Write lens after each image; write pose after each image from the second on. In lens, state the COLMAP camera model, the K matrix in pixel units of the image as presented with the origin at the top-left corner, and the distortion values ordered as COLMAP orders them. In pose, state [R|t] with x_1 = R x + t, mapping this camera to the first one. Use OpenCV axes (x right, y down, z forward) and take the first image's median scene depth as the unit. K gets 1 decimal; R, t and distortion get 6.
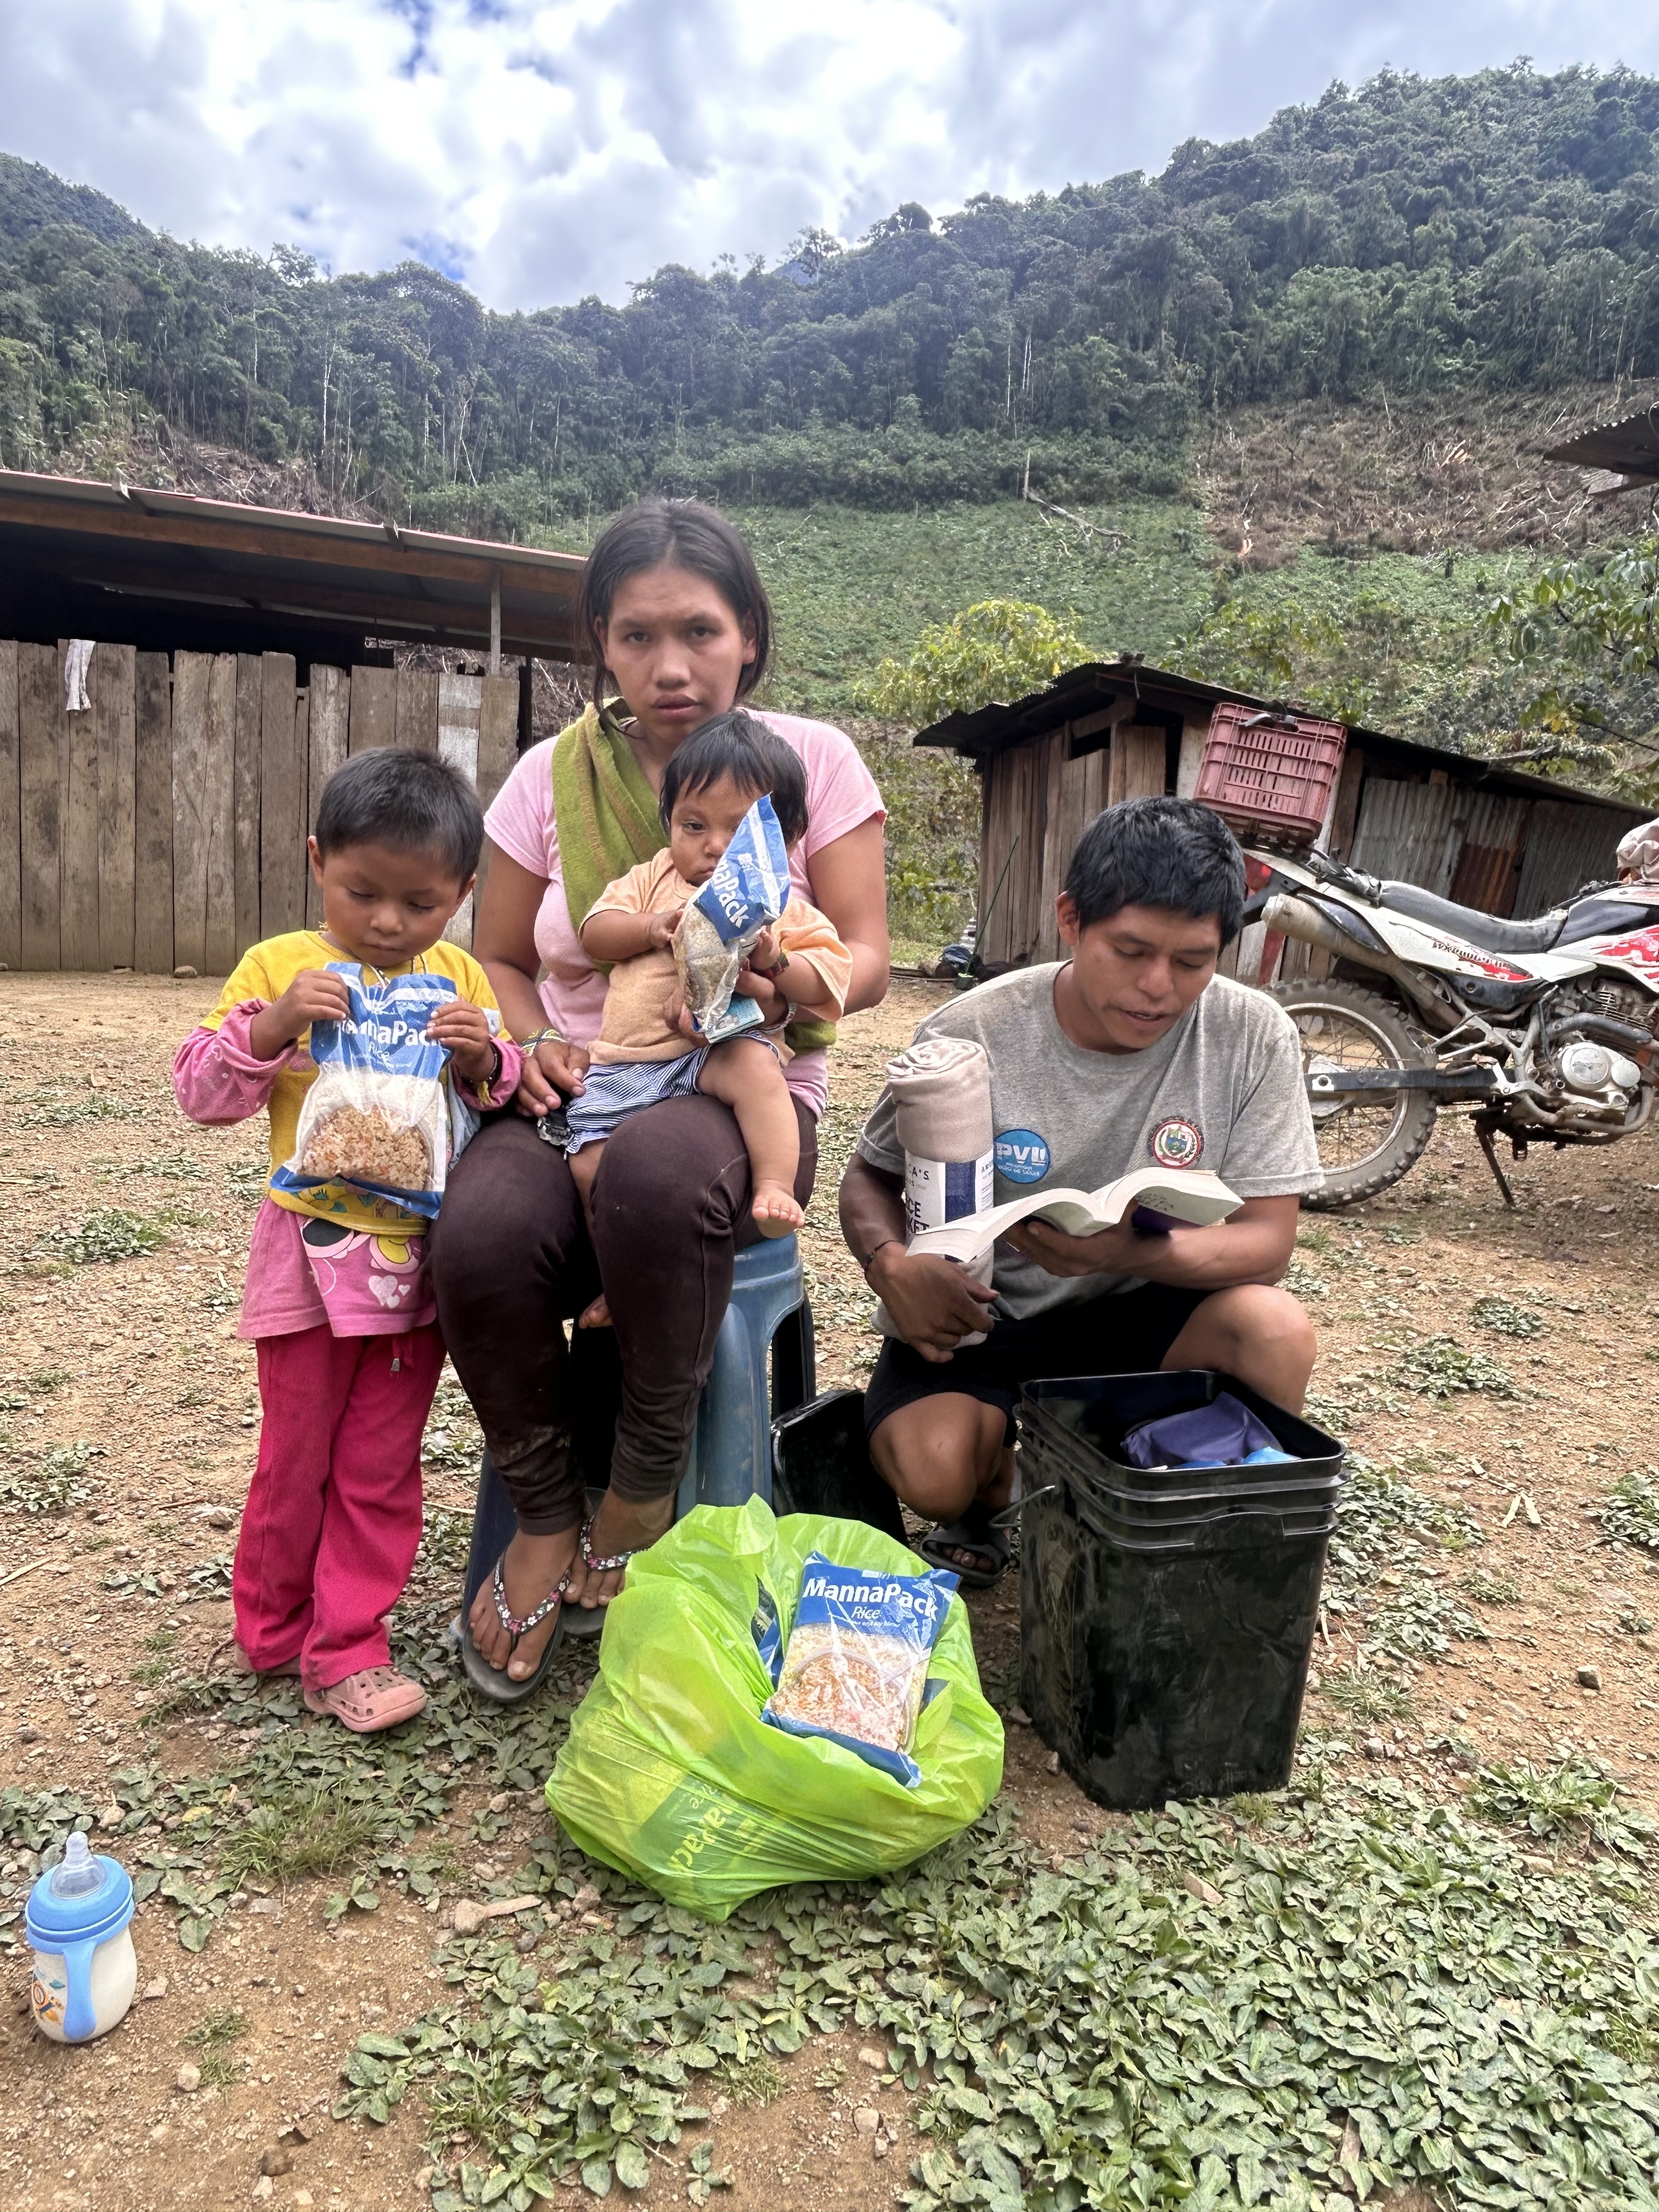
lens RADIAL K [[1562.3, 0, 832.3], [0, 1562.3, 1089.3], [0, 0, 1]] dist [-0.005926, 0.001547]
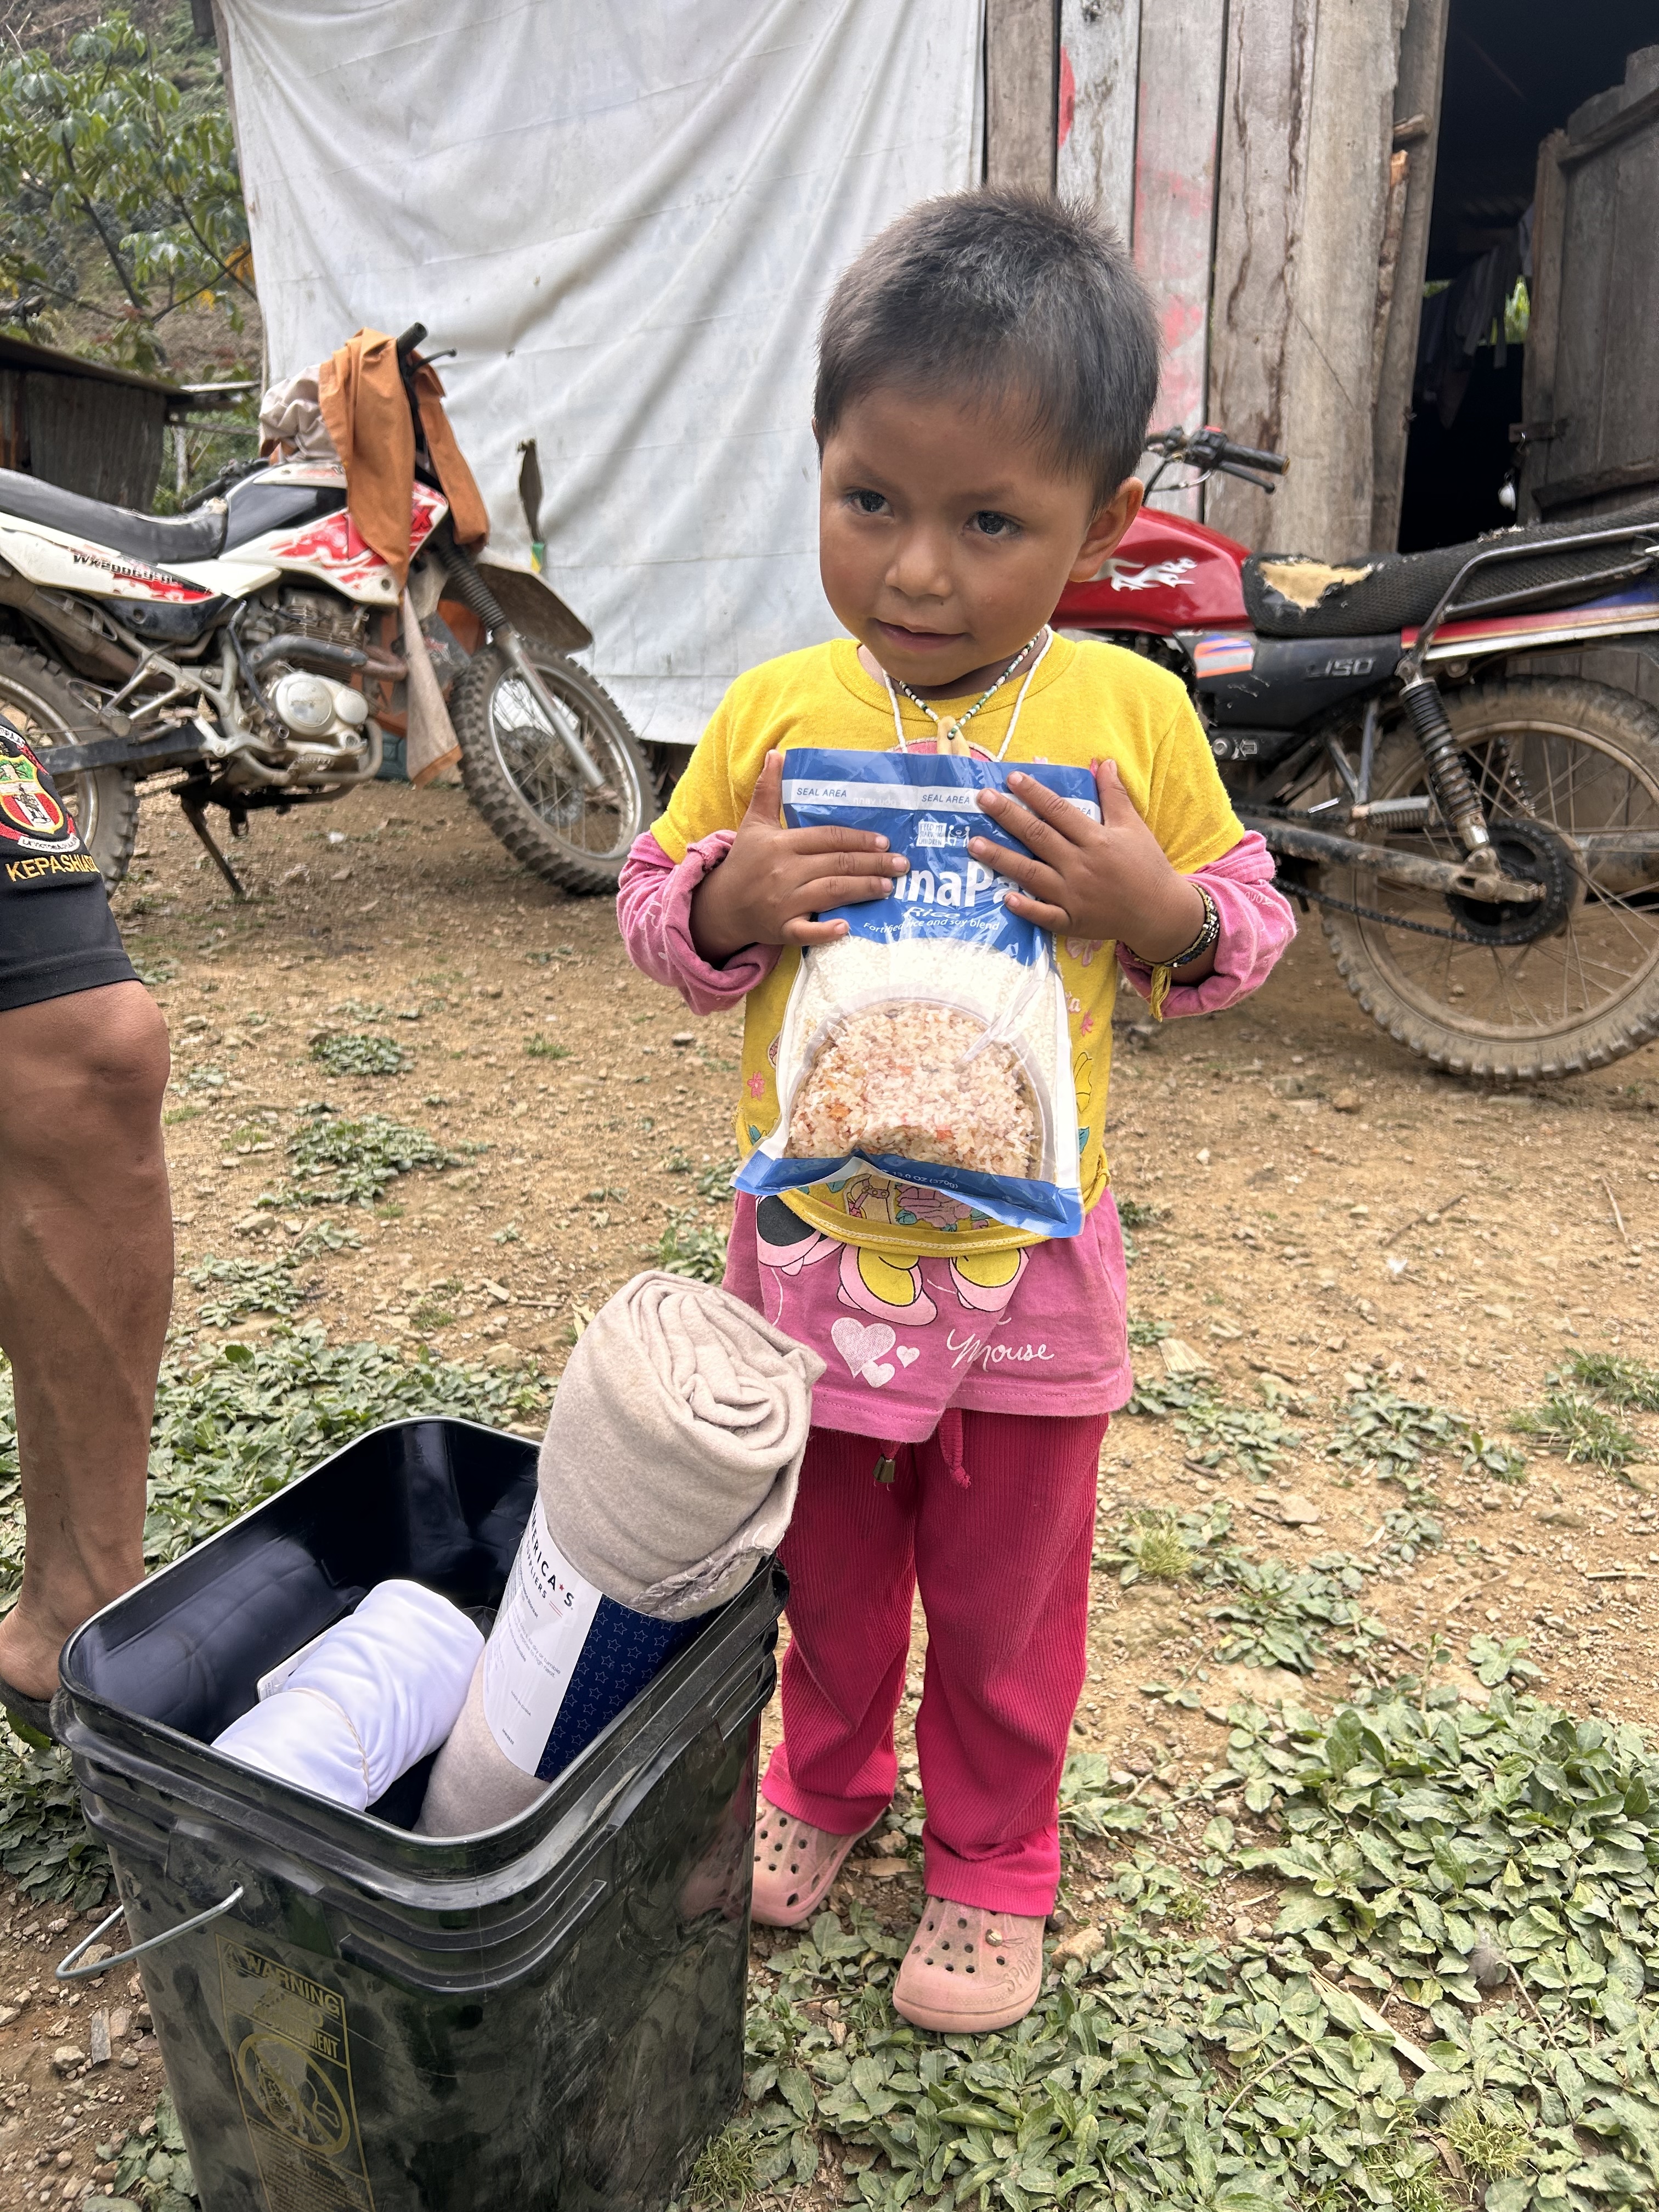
lens RADIAL K [[1667.7, 0, 831.3], [0, 1667.7, 1104.9], [0, 0, 1]] dist [0.043919, -0.050004]
pose [[0.646494, -0.302597, 0.700343, -0.002336], [0.144195, 0.949897, 0.277313, -0.018444], [-0.749168, -0.078295, 0.657736, 0.214212]]
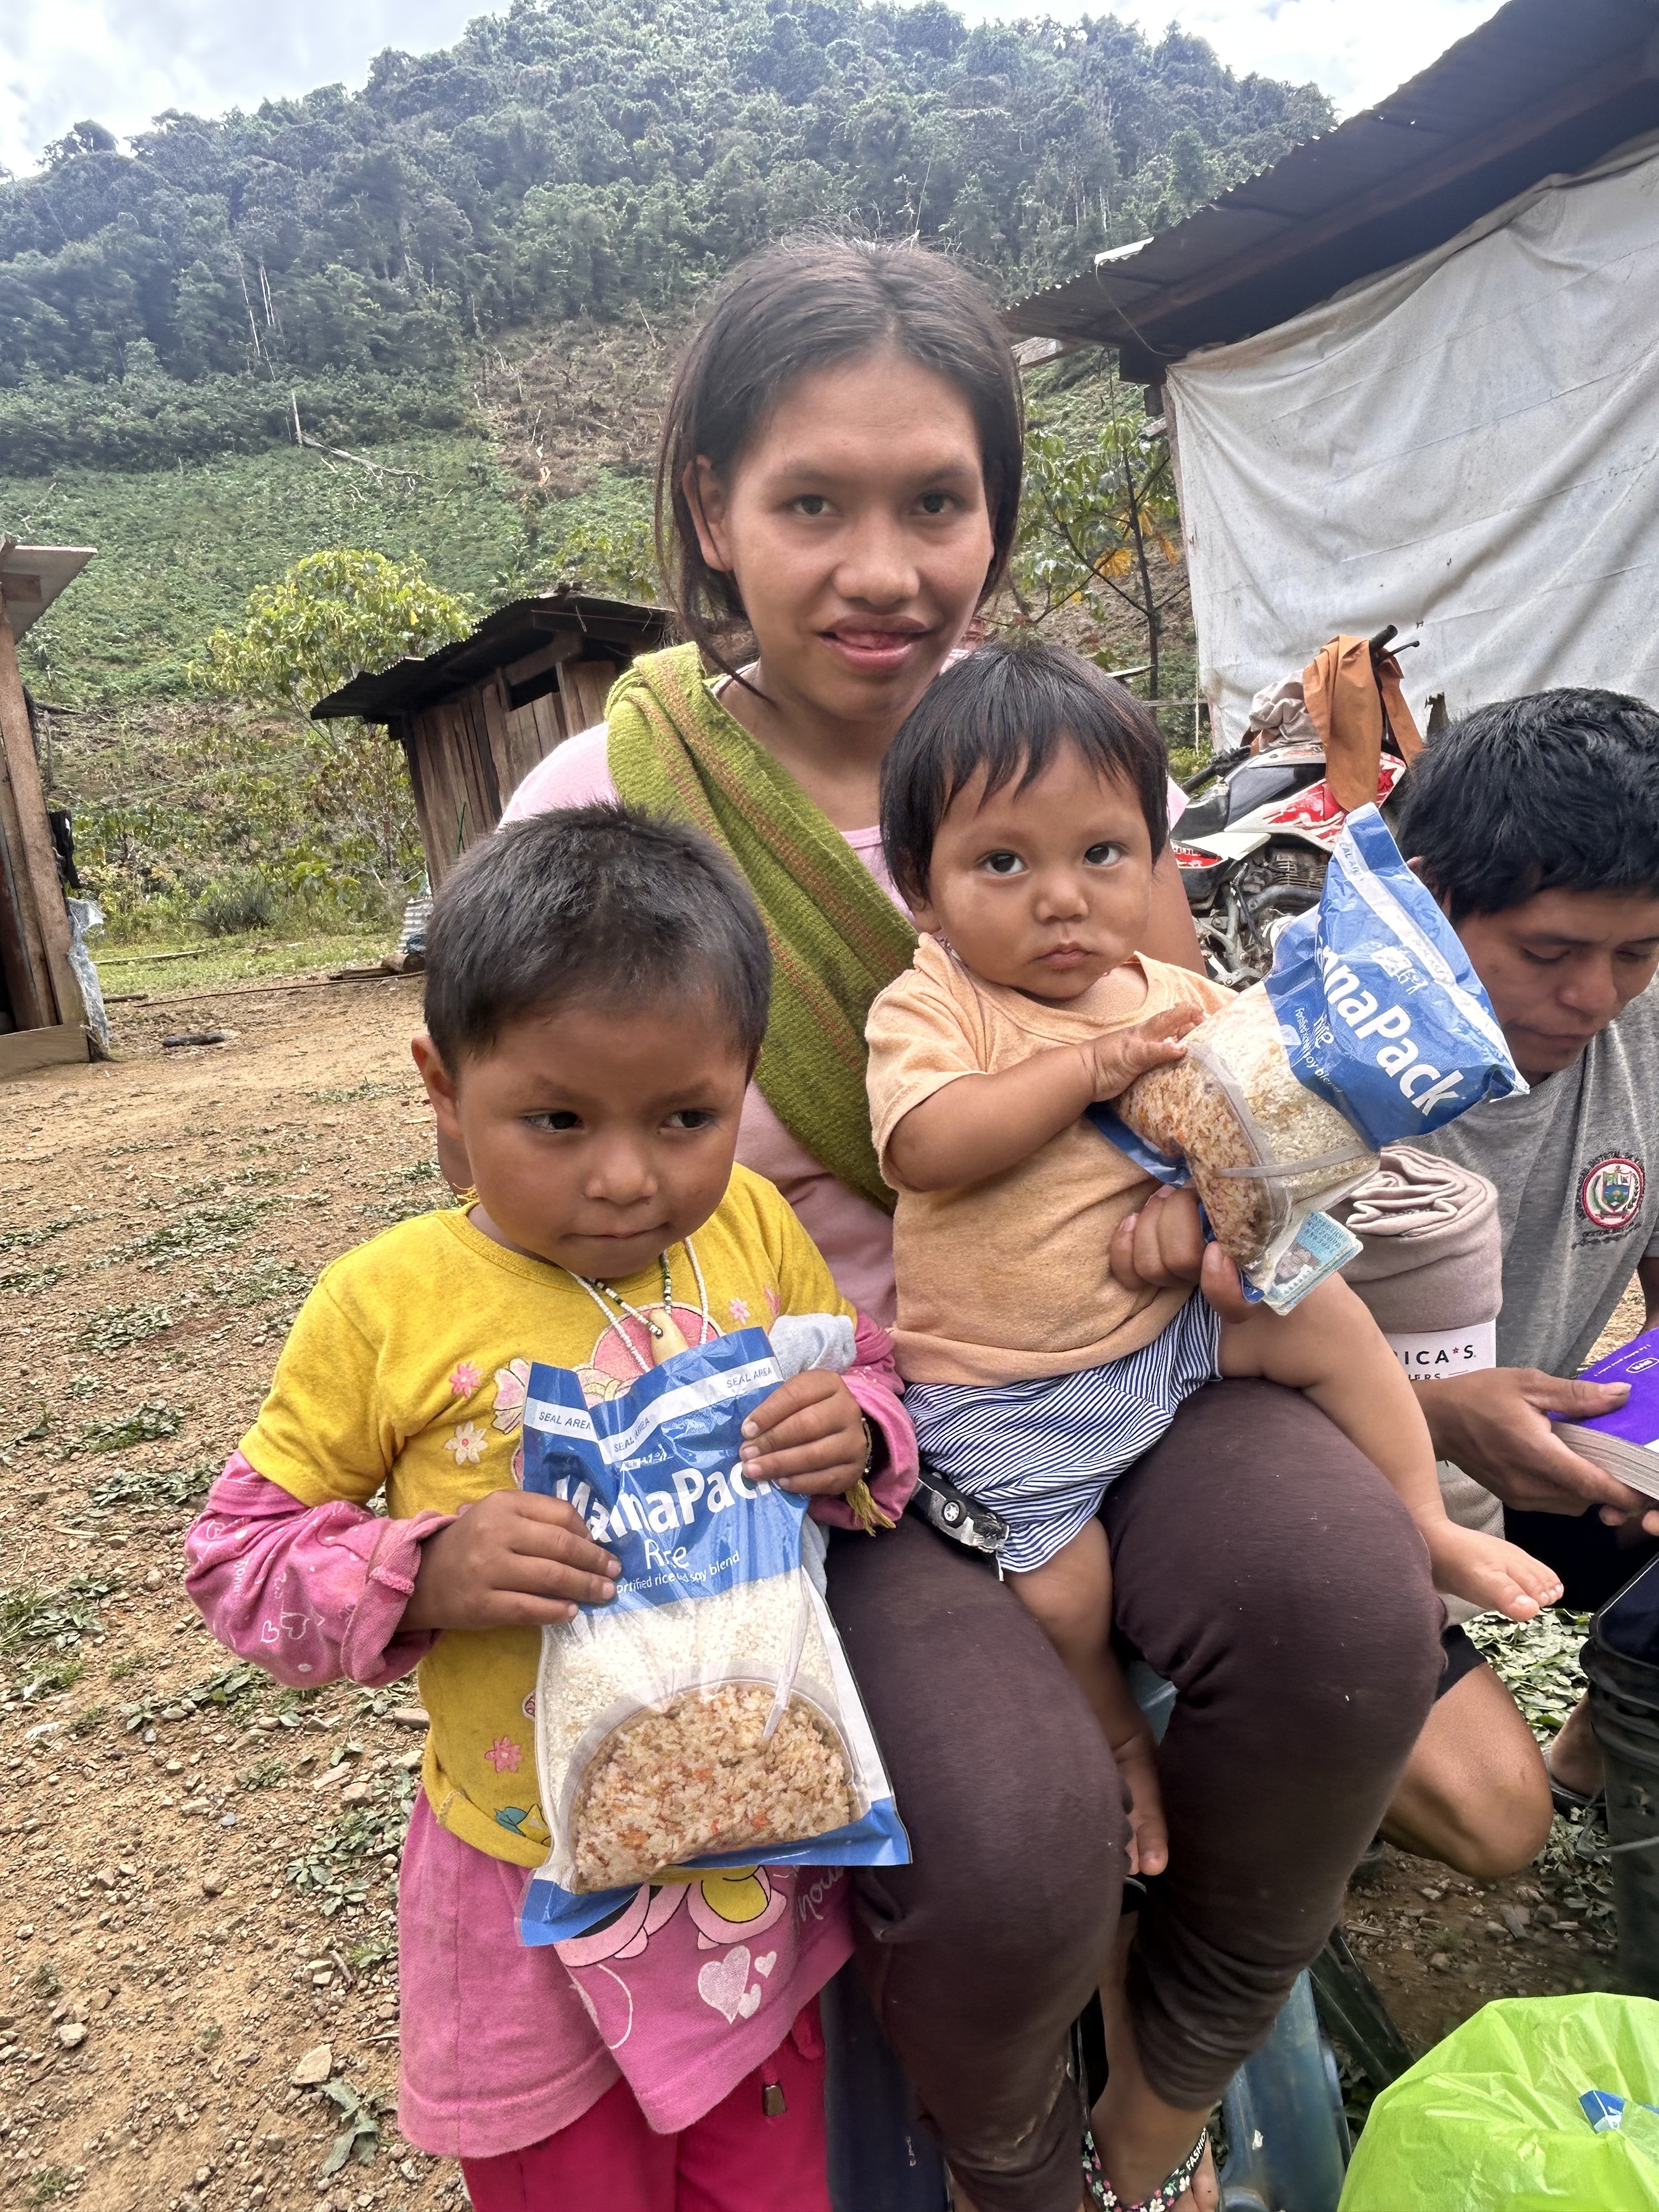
lens RADIAL K [[1562.3, 0, 842.4], [0, 1562.3, 1099.5], [0, 0, 1]] dist [-0.005926, 0.001547]
pose [[0.903700, -0.230841, 0.360610, -0.131318], [0.215636, 0.972986, 0.082455, -0.055797], [-0.369902, 0.003246, 0.929065, 0.199533]]
